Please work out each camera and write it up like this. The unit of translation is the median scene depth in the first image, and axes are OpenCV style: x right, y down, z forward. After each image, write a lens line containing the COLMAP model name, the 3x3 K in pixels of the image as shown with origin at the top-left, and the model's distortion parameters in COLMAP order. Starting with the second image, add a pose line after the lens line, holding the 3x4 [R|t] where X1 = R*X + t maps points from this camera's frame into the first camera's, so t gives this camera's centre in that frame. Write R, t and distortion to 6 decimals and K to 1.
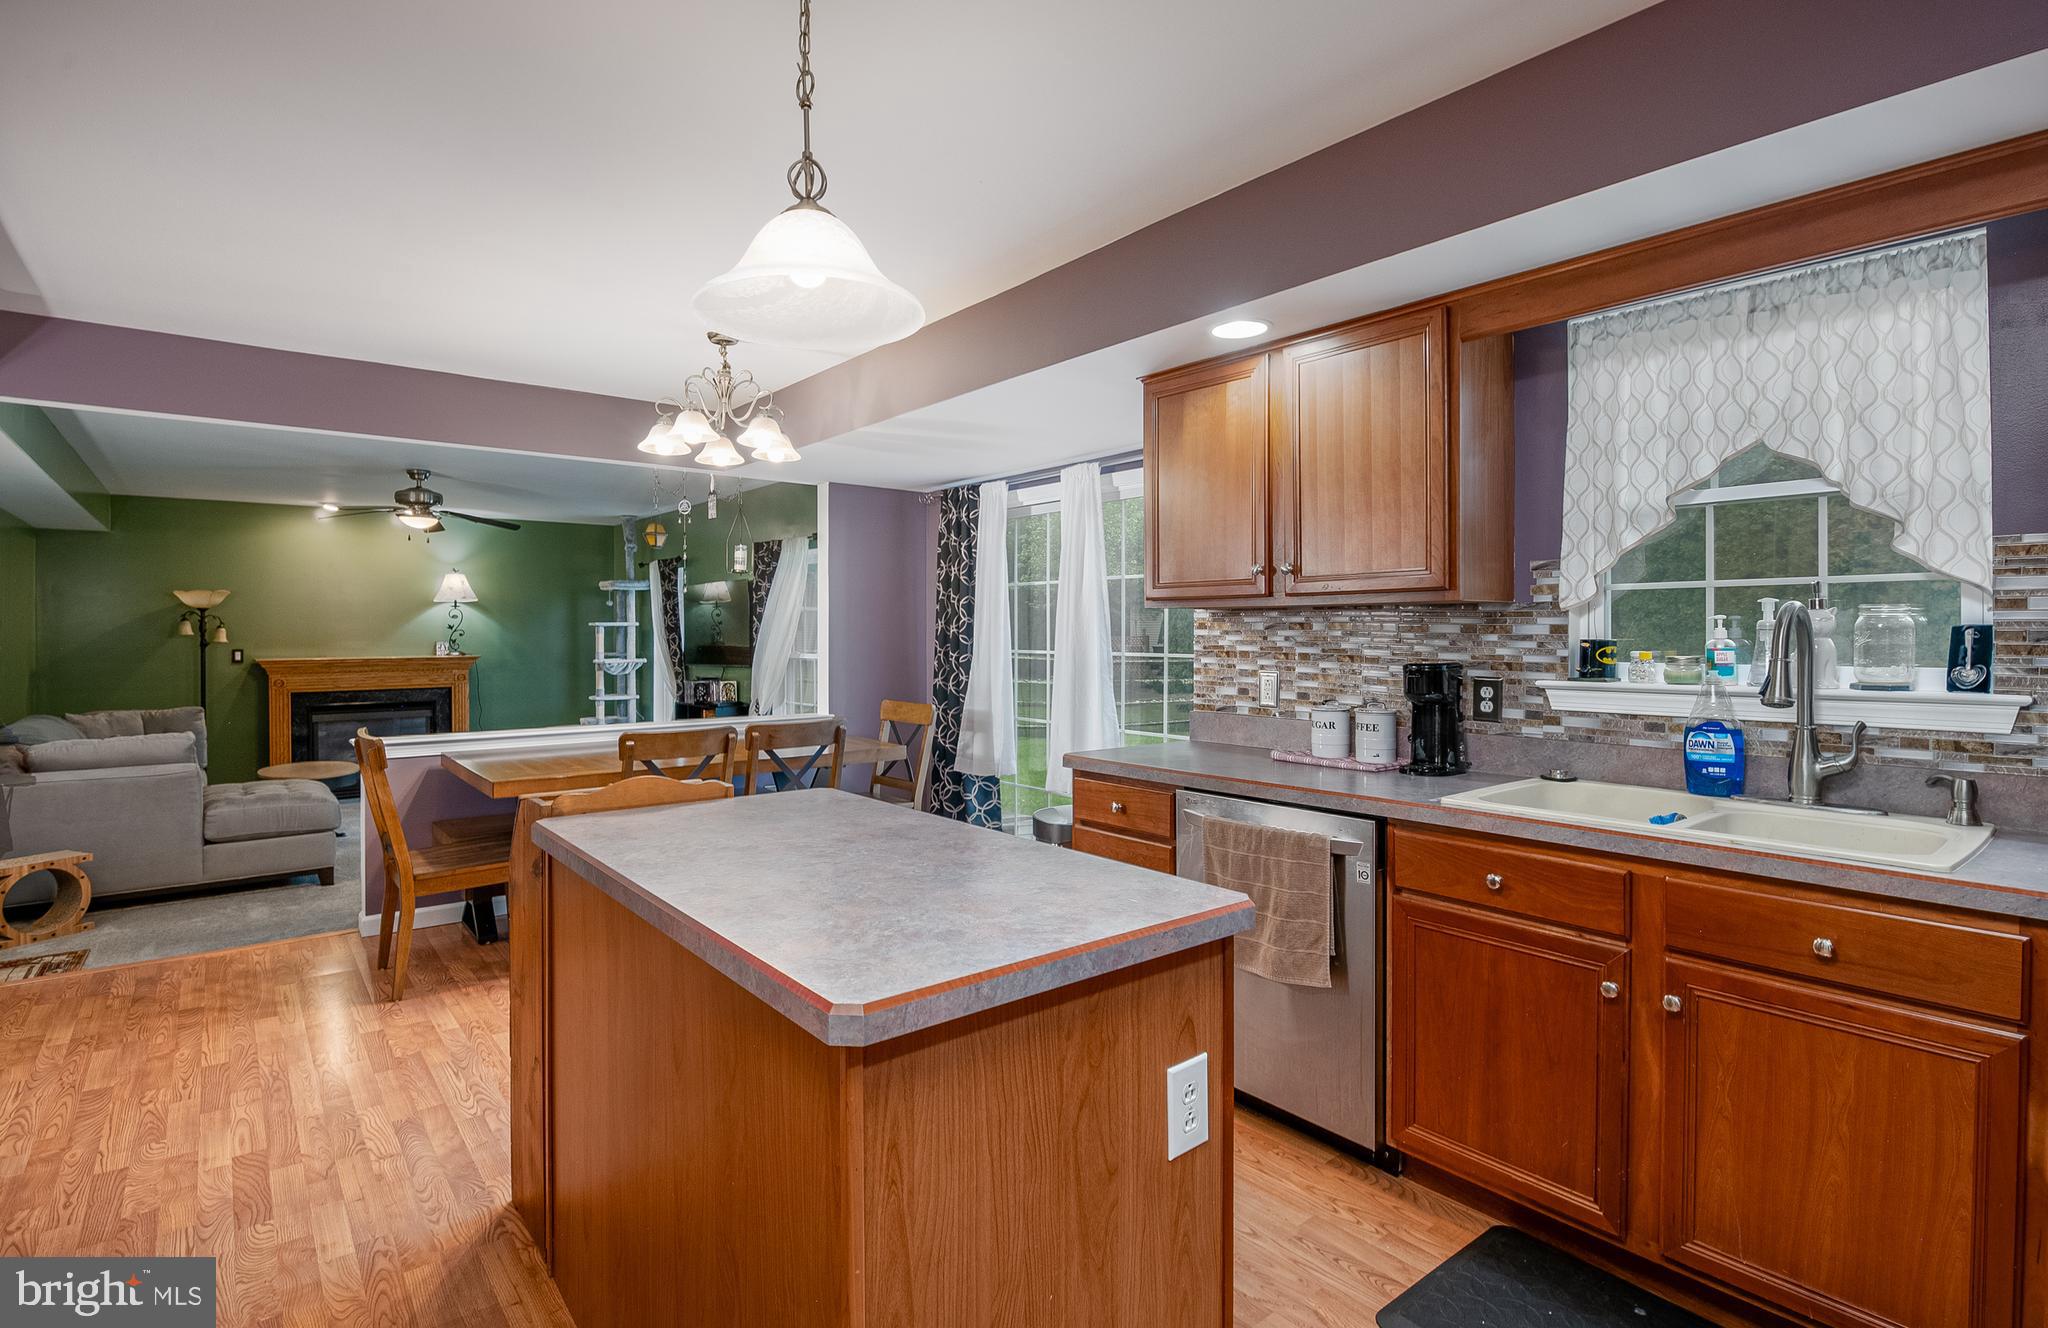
lens RADIAL K [[975.0, 0, 1028.0], [0, 975.0, 641.3], [0, 0, 1]] dist [-0.014750, -0.000651]
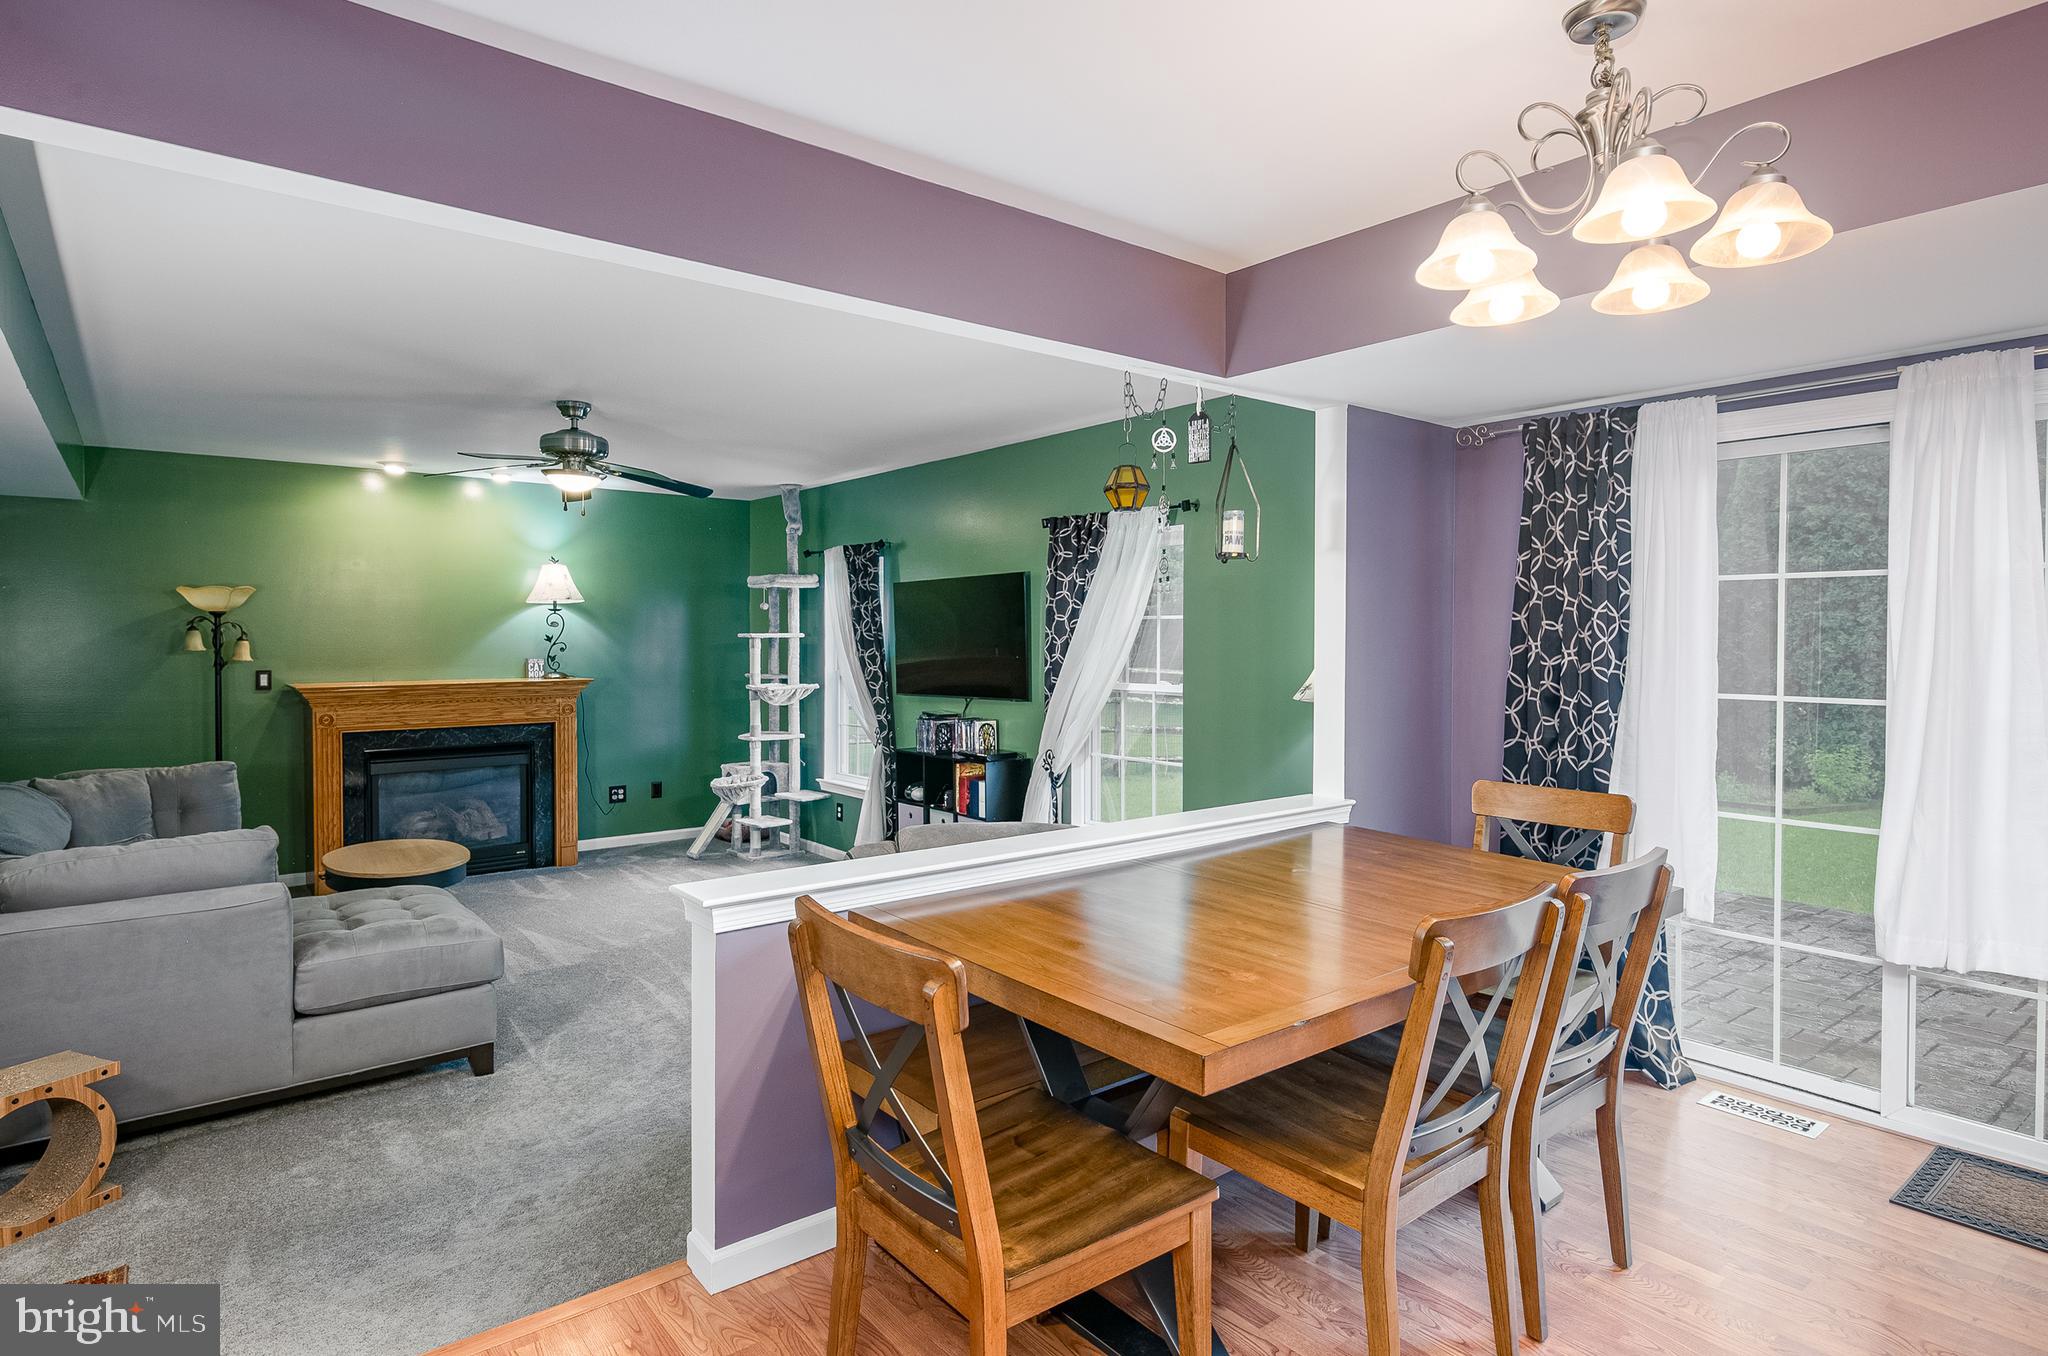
lens RADIAL K [[1089.0, 0, 1022.7], [0, 1089.0, 655.7], [0, 0, 1]] dist [0.000254, -0.001408]
pose [[0.999799, 0.003334, -0.019757, -0.257971], [-0.003170, 0.999960, 0.008344, -0.011223], [0.019784, -0.008280, 0.999770, 0.225049]]
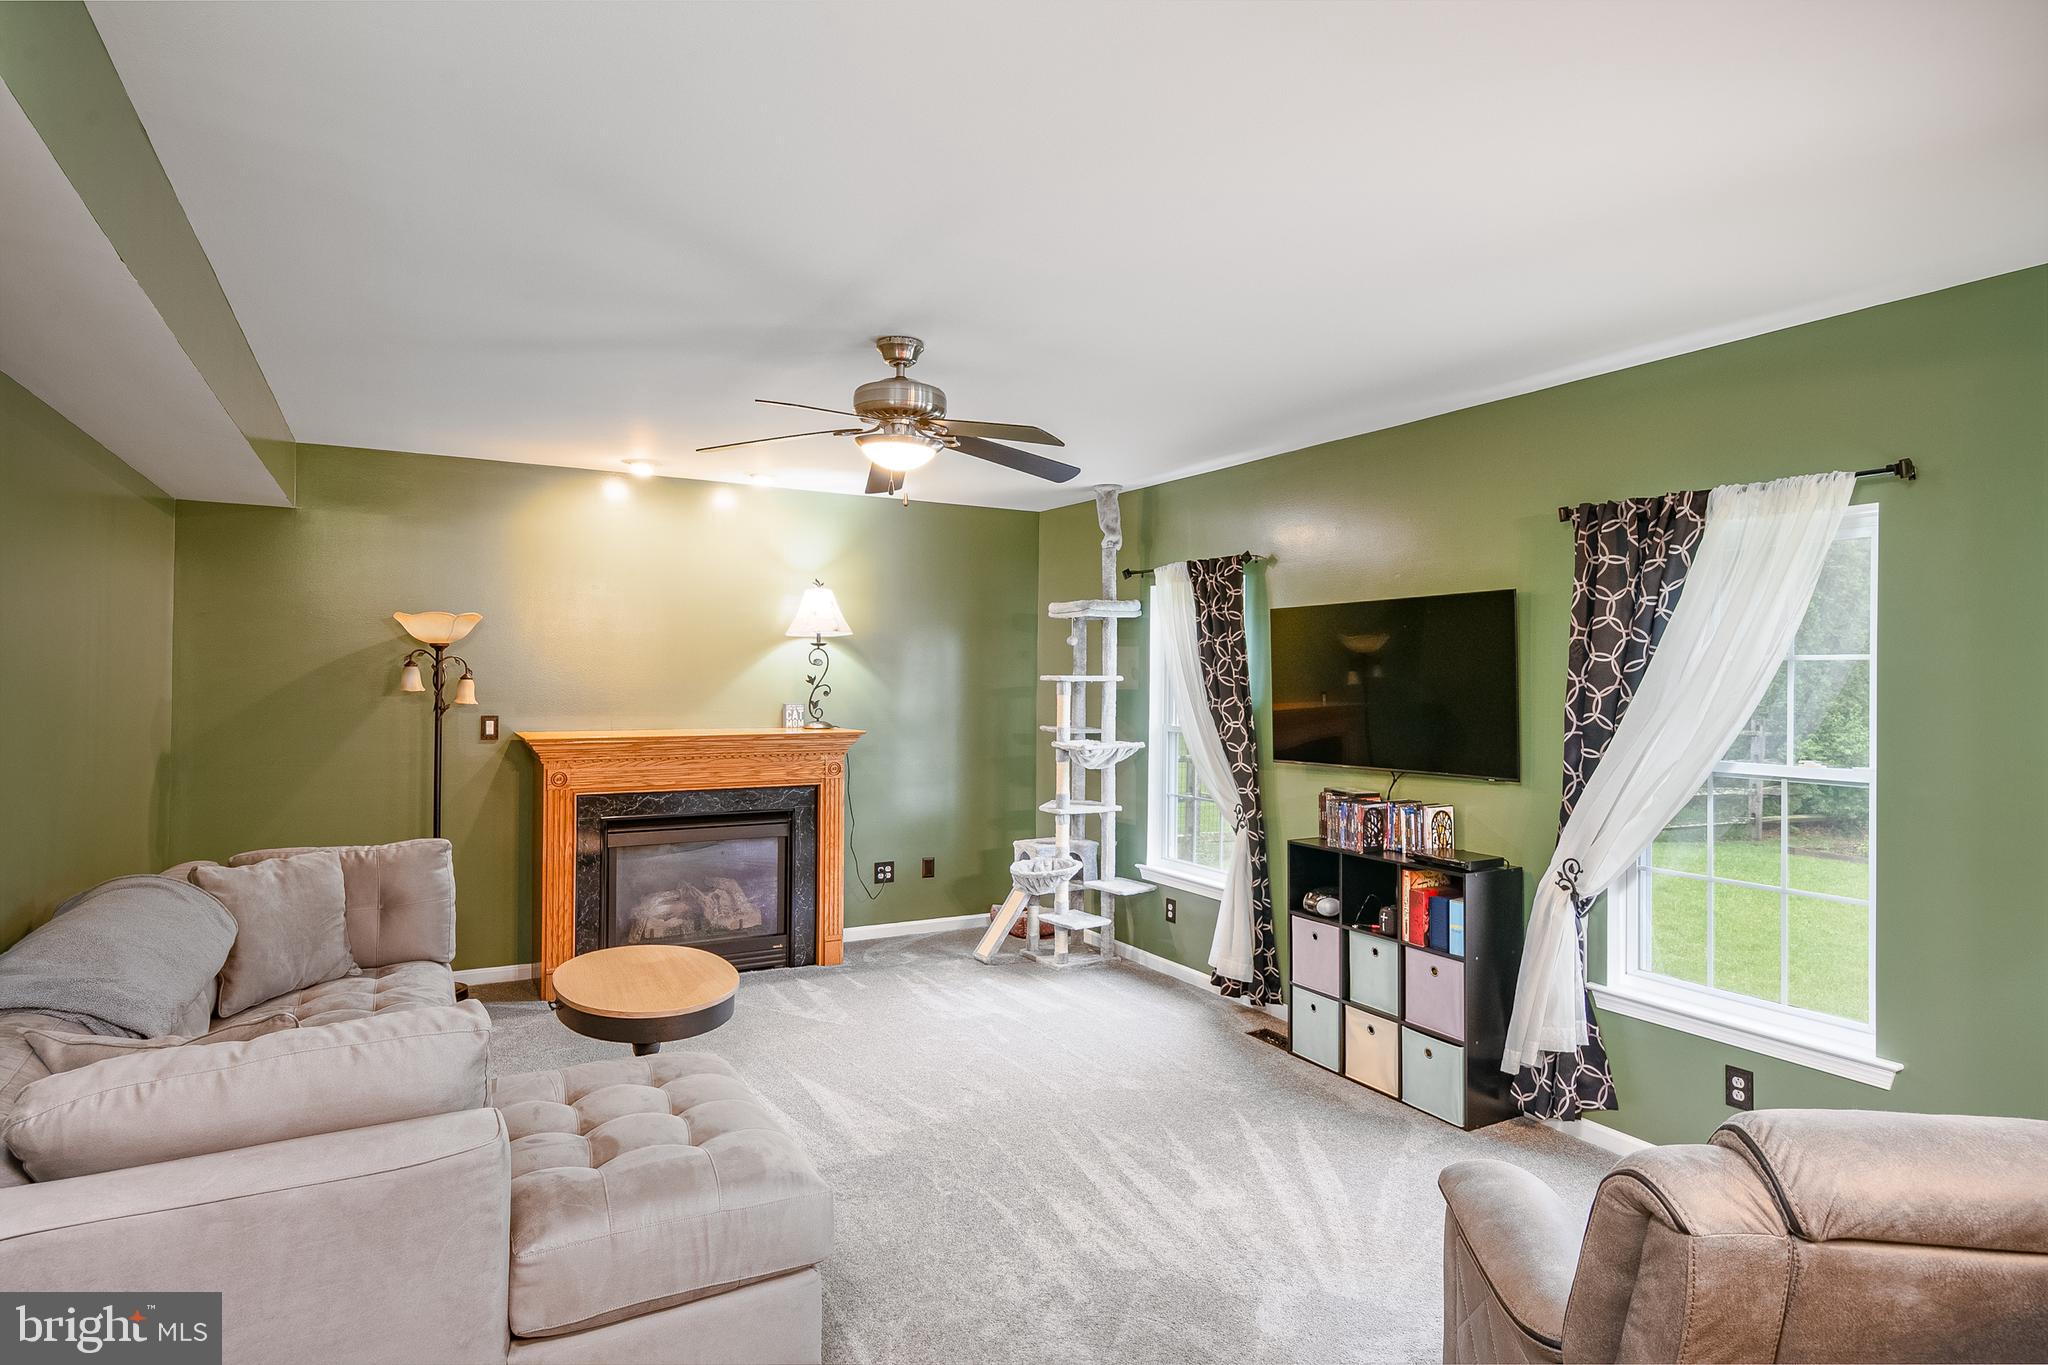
lens RADIAL K [[1103.3, 0, 1024.0], [0, 1103.3, 682.5], [0, 0, 1]] dist [-0.002402, 0.000223]
pose [[0.982781, 0.013484, -0.184283, -0.394397], [-0.014442, 0.999888, -0.003857, -0.014048], [0.184210, 0.006451, 0.982866, 0.422195]]
